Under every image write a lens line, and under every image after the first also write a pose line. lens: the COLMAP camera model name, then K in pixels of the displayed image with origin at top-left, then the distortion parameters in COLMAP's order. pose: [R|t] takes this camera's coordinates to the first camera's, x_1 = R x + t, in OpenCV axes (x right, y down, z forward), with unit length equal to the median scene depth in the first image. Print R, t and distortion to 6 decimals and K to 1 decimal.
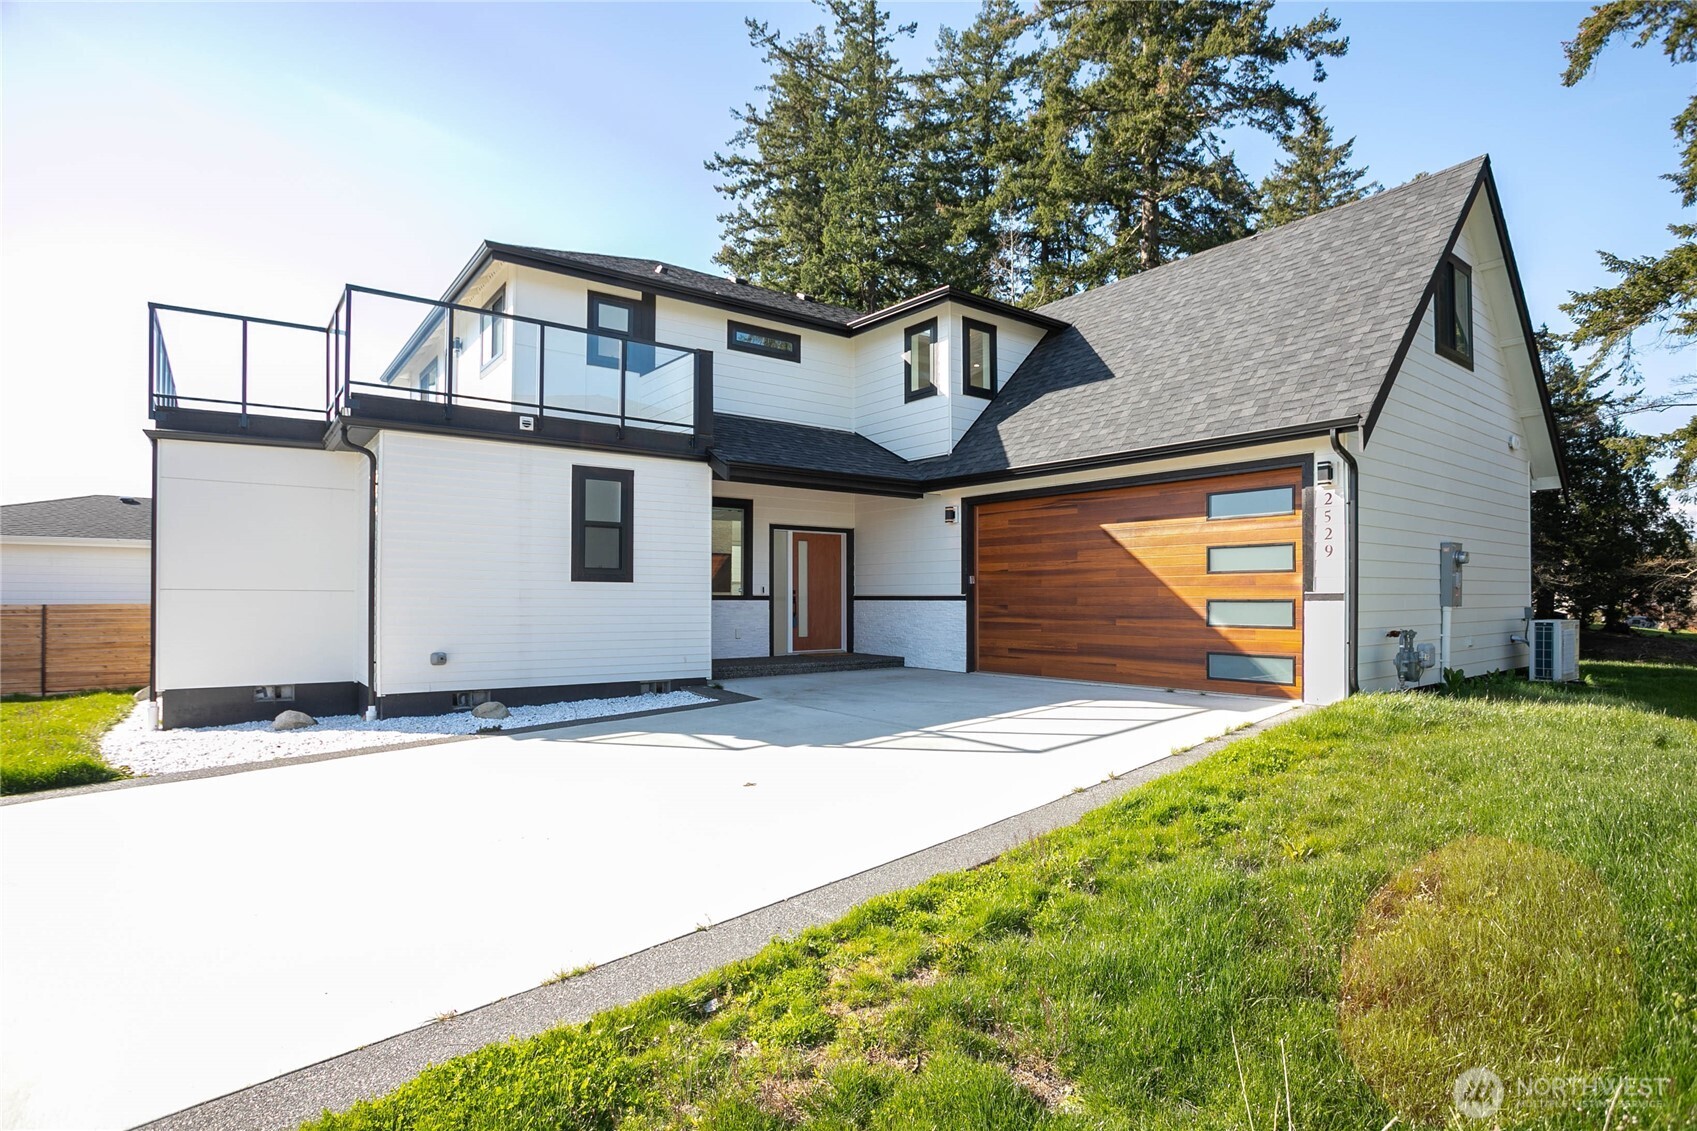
lens RADIAL K [[885.5, 0, 836.8], [0, 885.5, 578.4], [0, 0, 1]] dist [-0.058210, 0.012875]
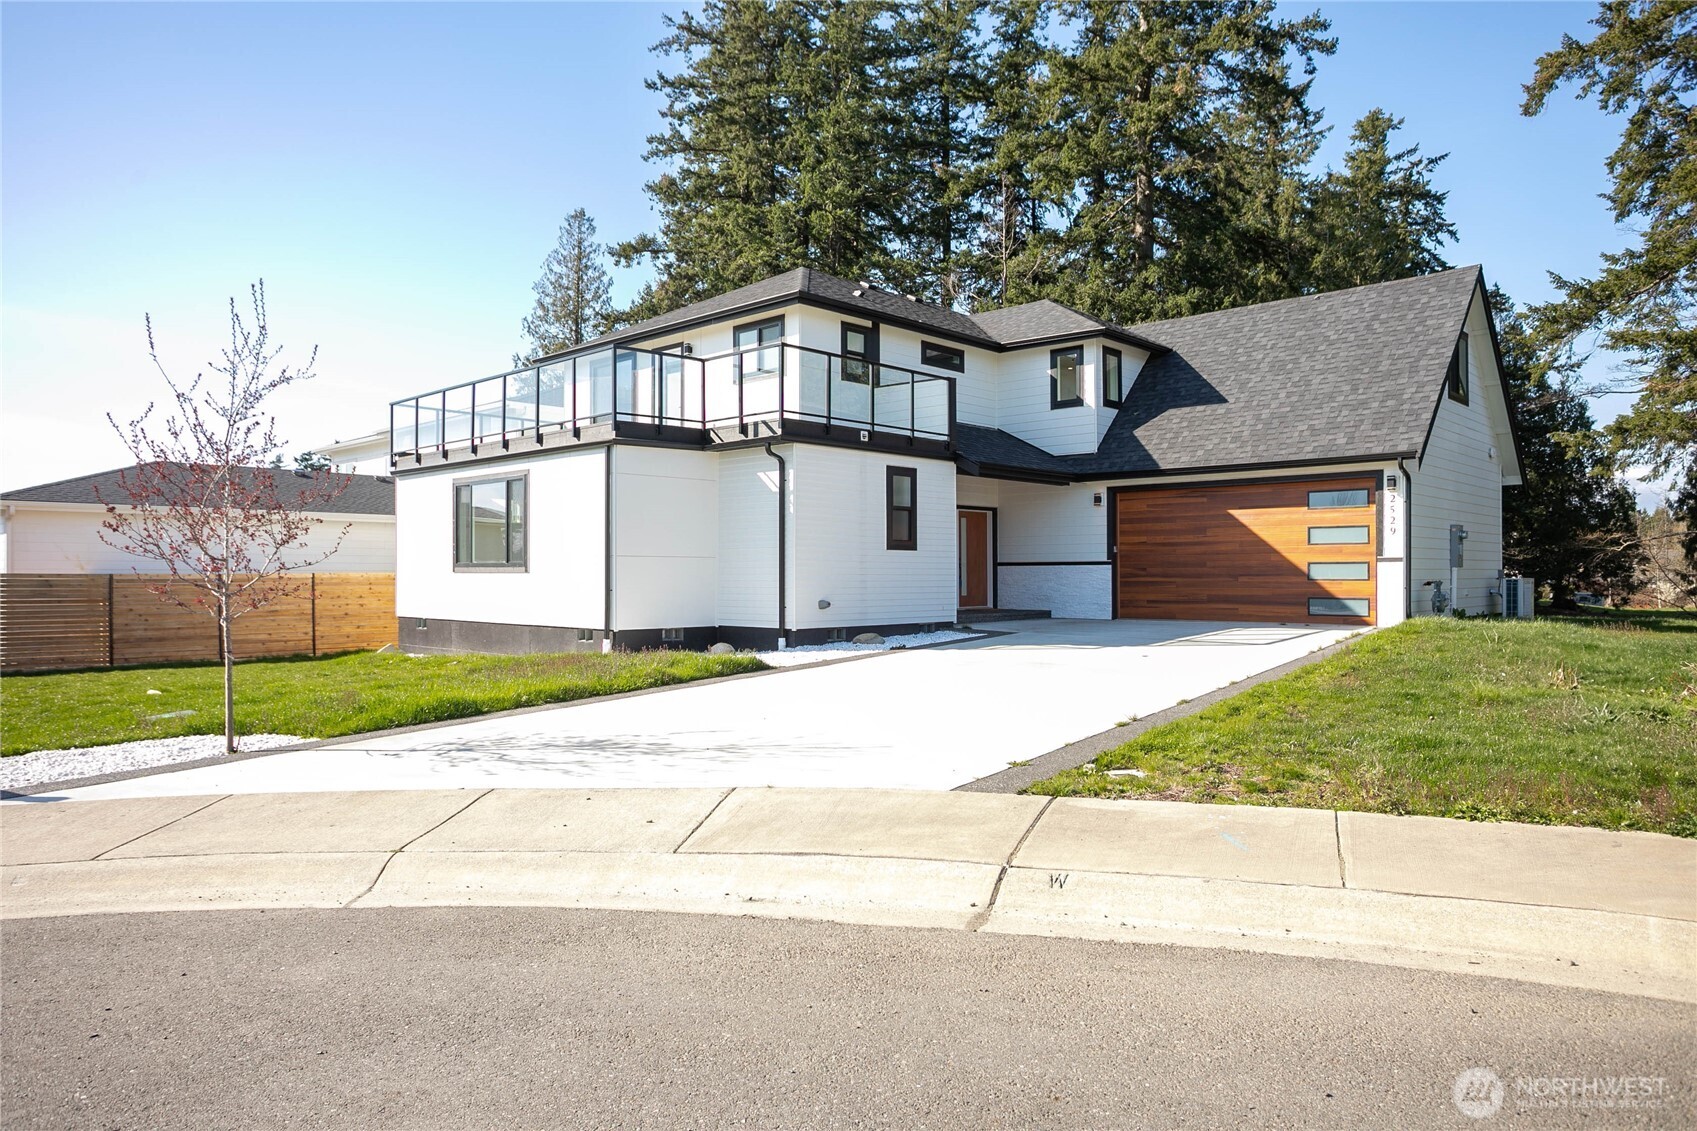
lens RADIAL K [[1137.3, 0, 844.5], [0, 1137.3, 555.3], [0, 0, 1]] dist [-0.028015, -0.012447]
pose [[0.985424, 0.000206, 0.170118, -0.533342], [-0.000751, 0.999995, 0.003140, 0.005276], [-0.170116, -0.003222, 0.985419, -0.597971]]
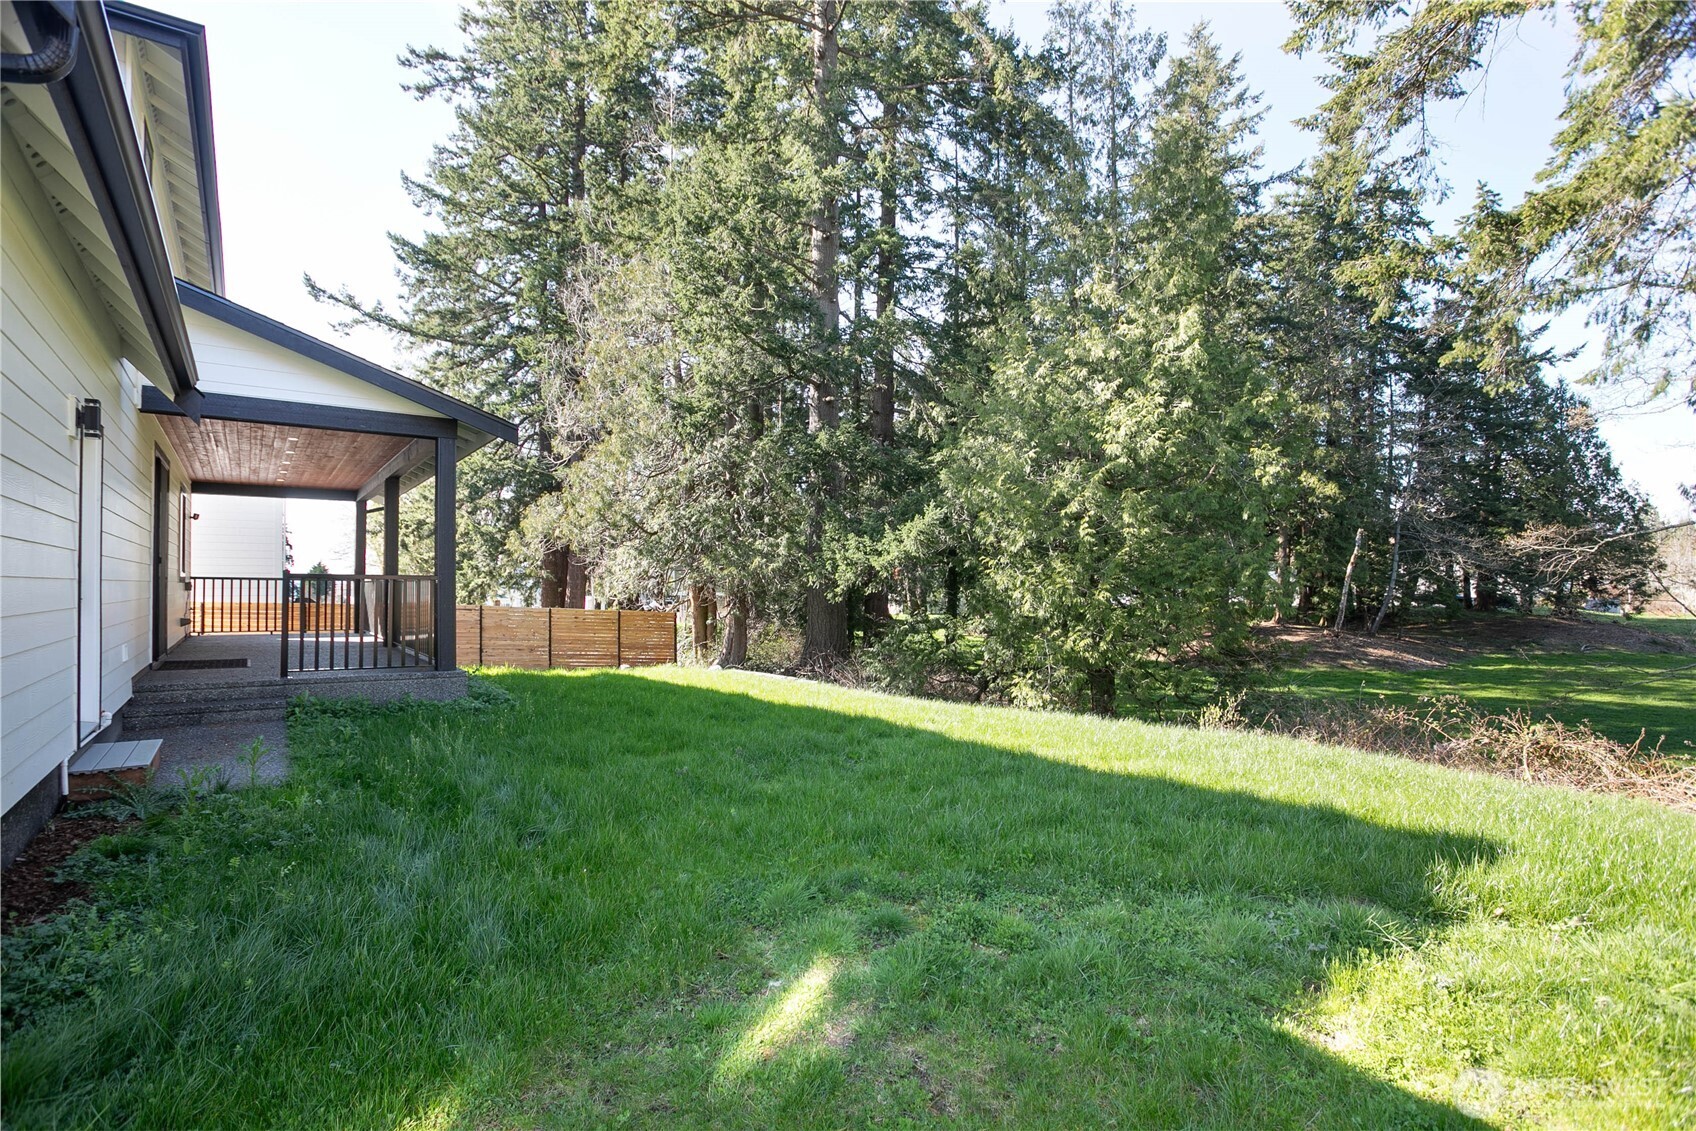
lens RADIAL K [[810.5, 0, 849.1], [0, 810.5, 564.3], [0, 0, 1]] dist [-0.033721, -0.001014]
pose [[0.999805, -0.001655, -0.019690, 1.070522], [0.001609, 0.999996, -0.002327, 0.044284], [0.019694, 0.002295, 0.999803, 0.914941]]
